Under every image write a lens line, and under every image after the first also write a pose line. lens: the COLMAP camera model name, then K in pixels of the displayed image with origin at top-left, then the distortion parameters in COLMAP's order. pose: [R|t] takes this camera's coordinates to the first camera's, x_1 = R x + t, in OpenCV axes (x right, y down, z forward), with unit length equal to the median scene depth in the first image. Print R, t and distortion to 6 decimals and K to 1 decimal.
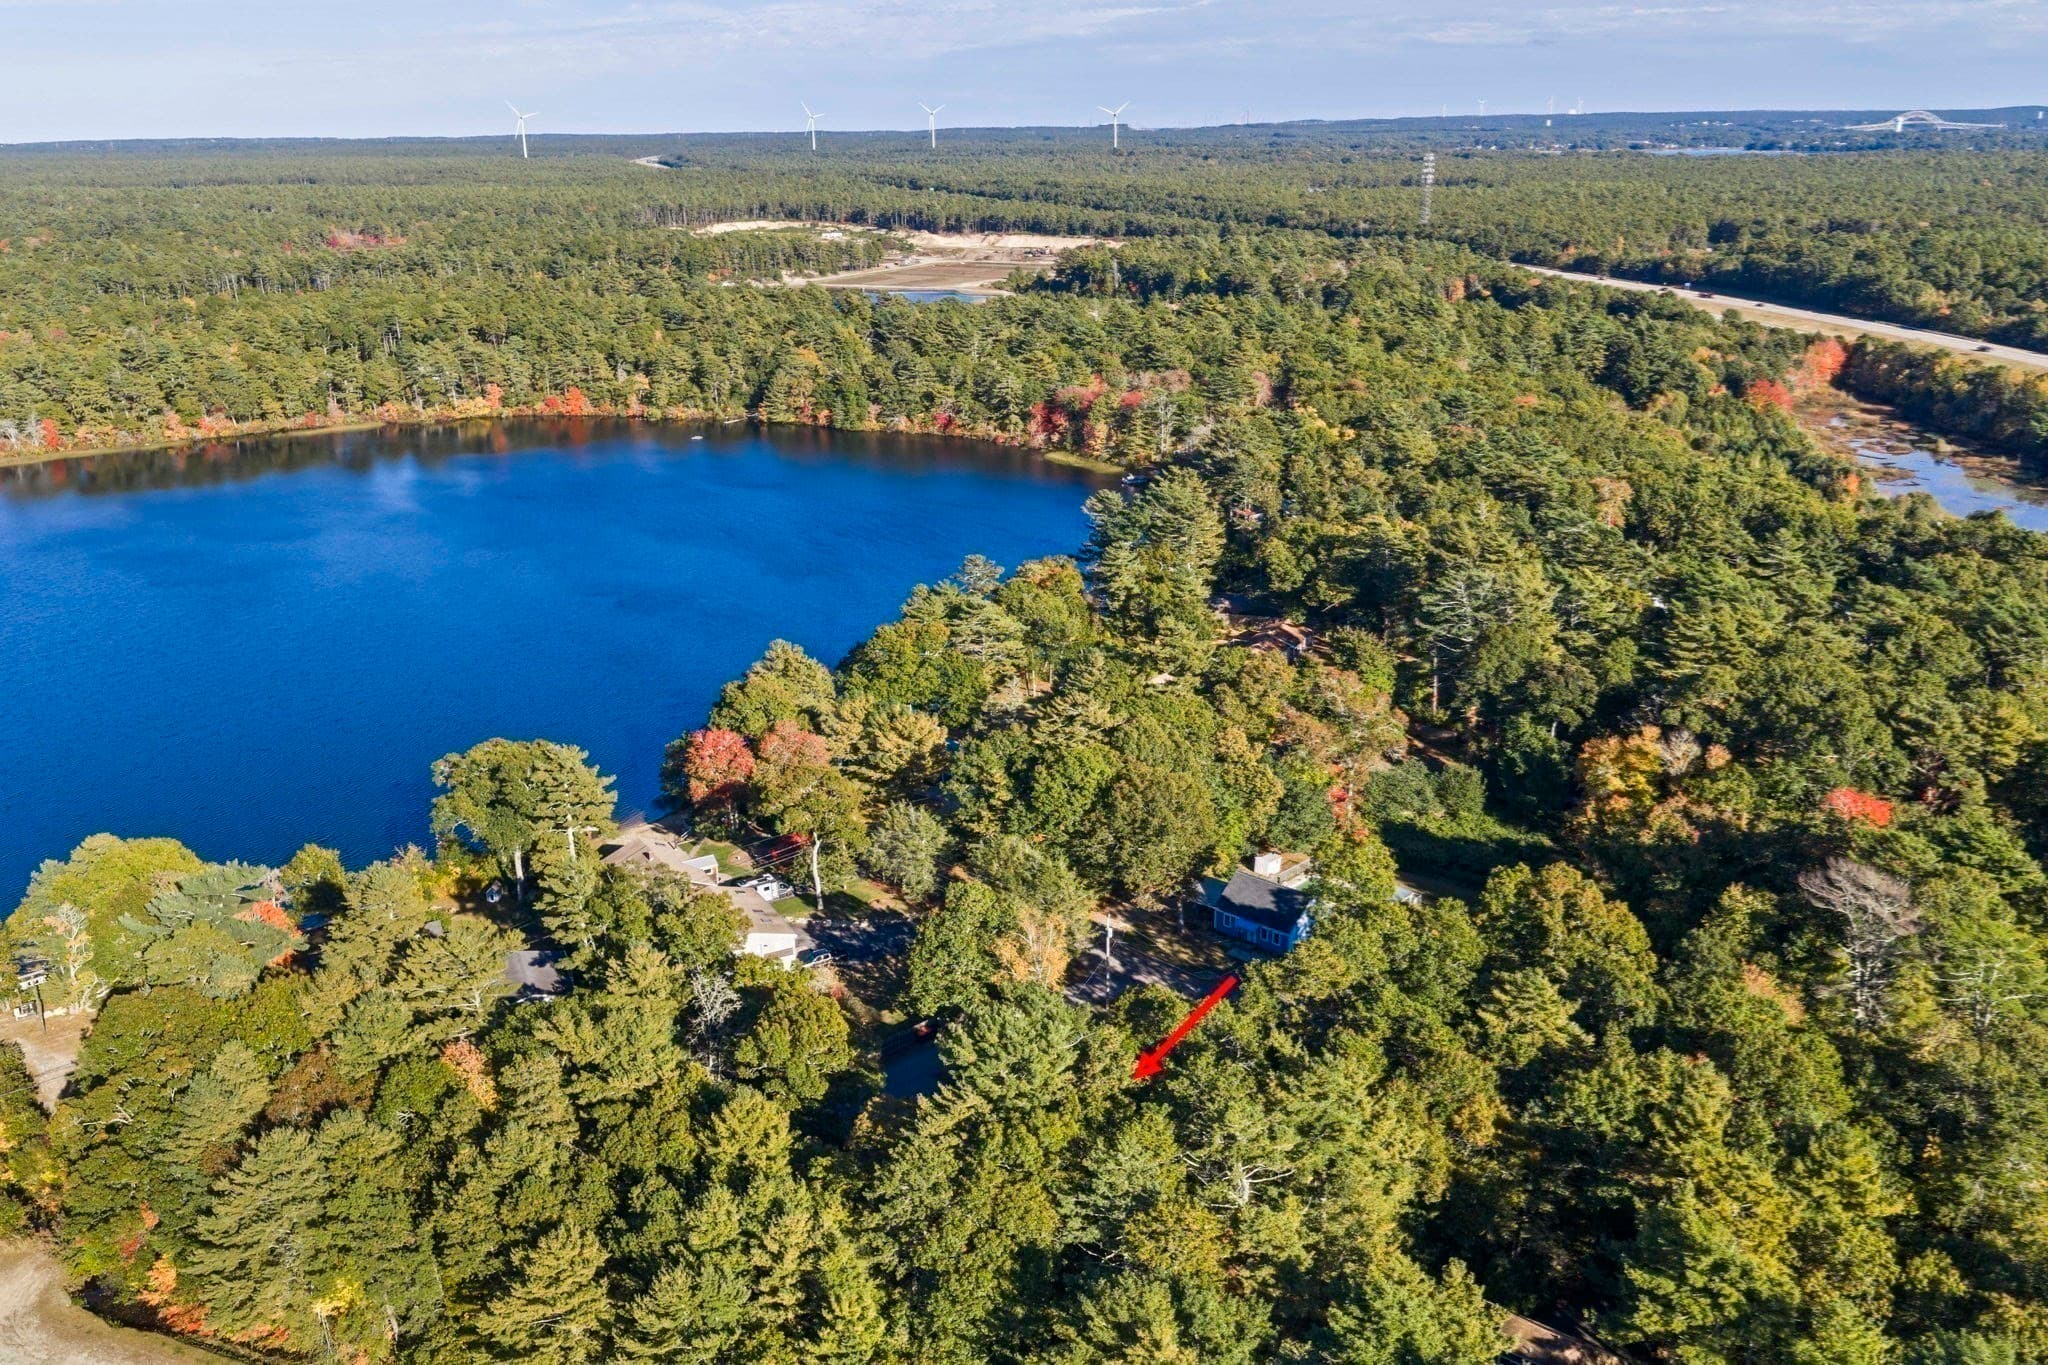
lens RADIAL K [[1732.9, 0, 1024.9], [0, 1732.9, 704.0], [0, 0, 1]] dist [0.024221, -0.039518]
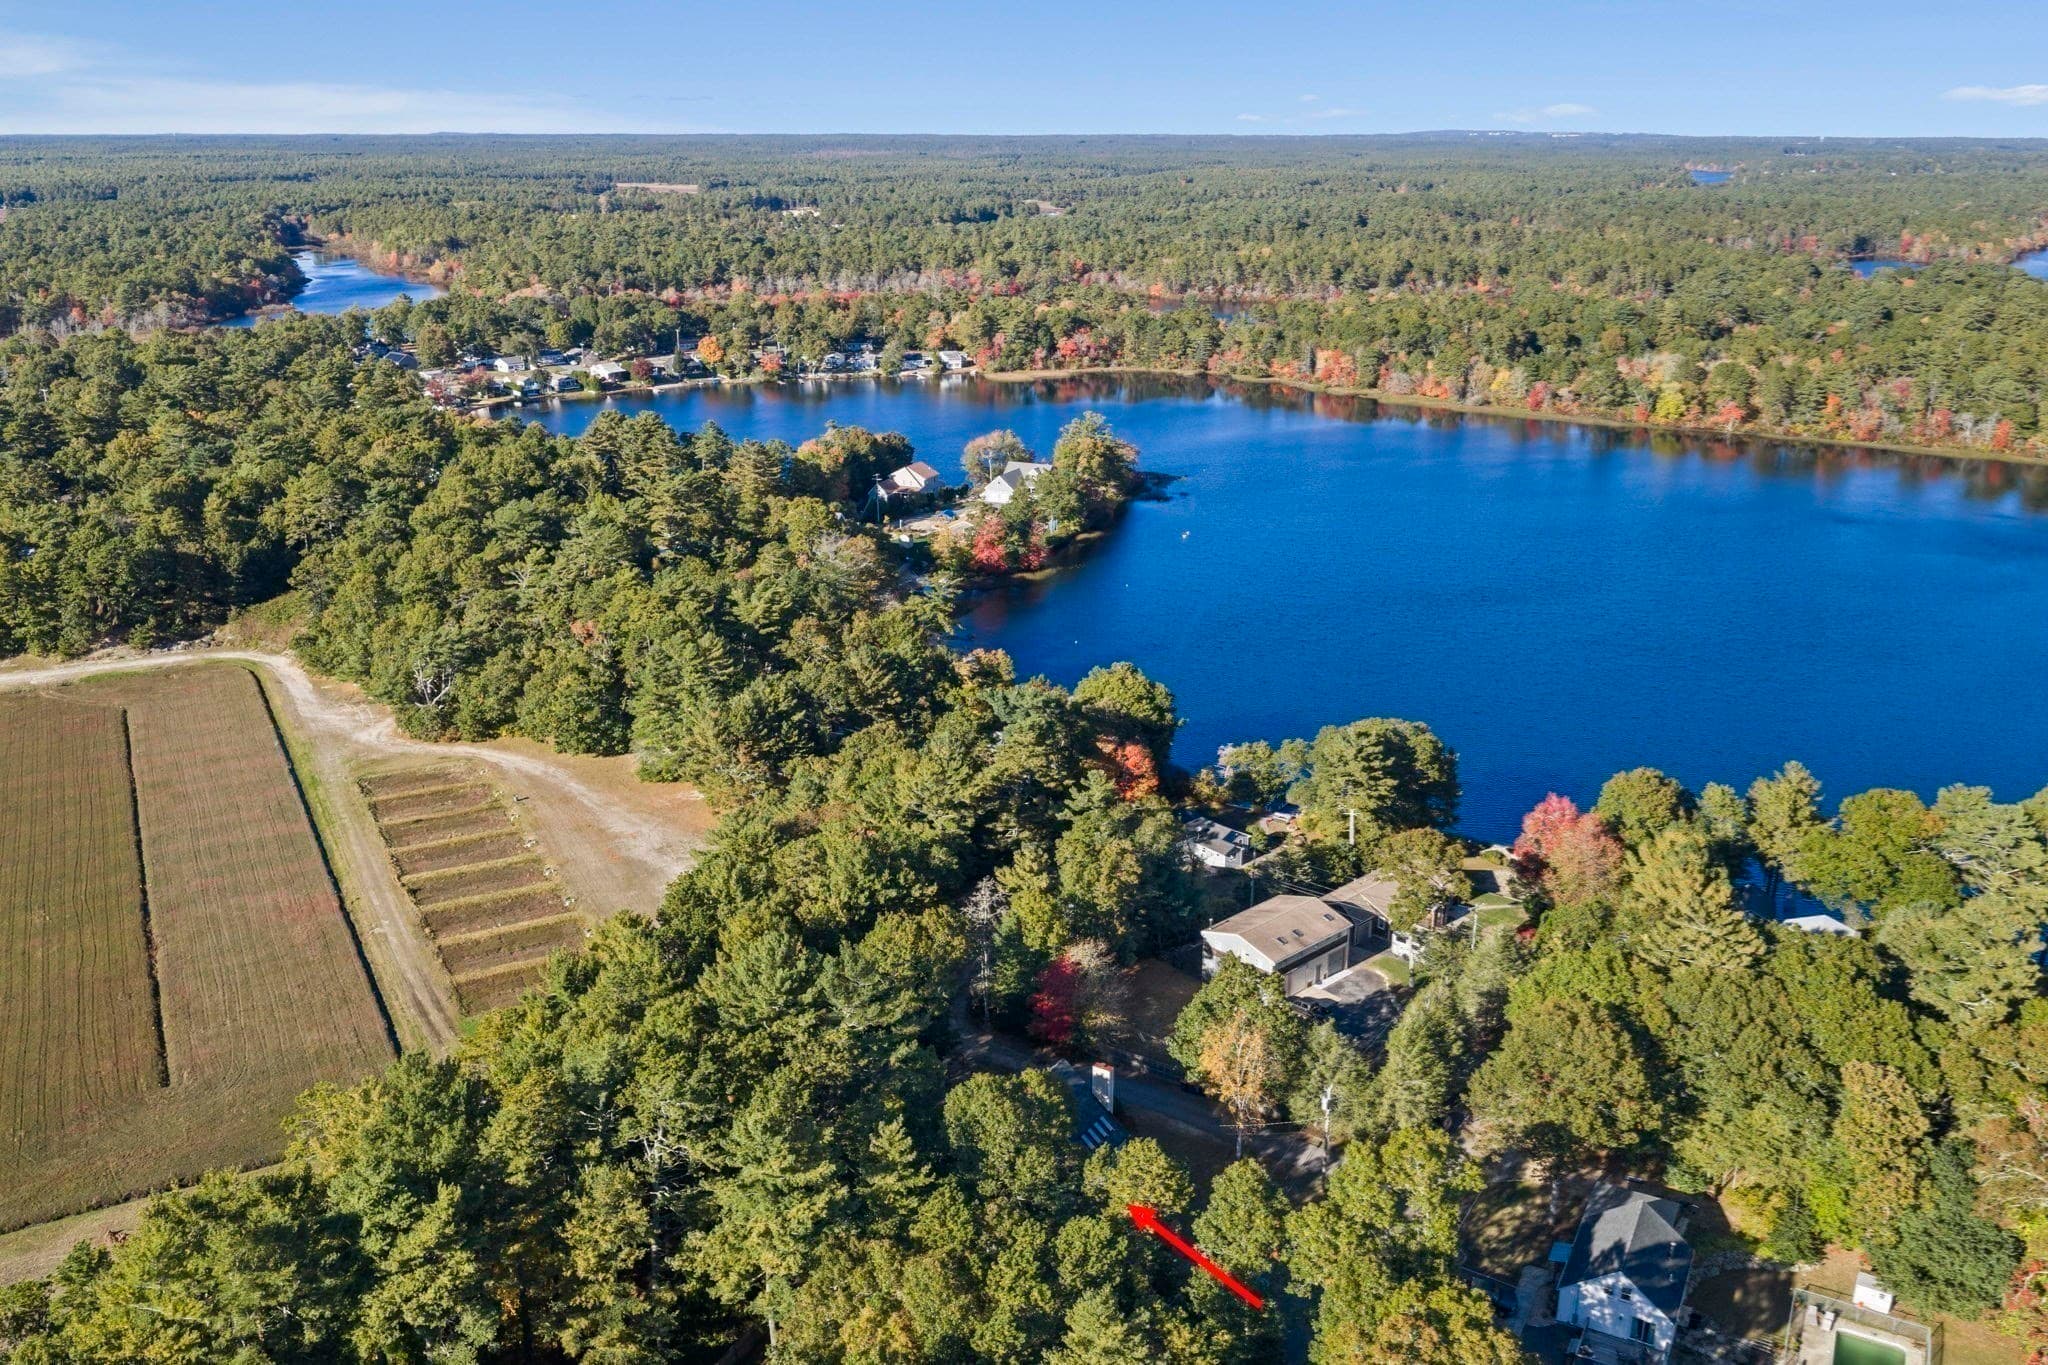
lens RADIAL K [[1732.9, 0, 1024.9], [0, 1732.9, 704.0], [0, 0, 1]] dist [0.024221, -0.039518]
pose [[0.234320, 0.318663, -0.918449, 0.247090], [-0.314330, 0.918838, 0.238605, -0.068436], [0.919941, 0.232786, 0.315467, 0.188978]]
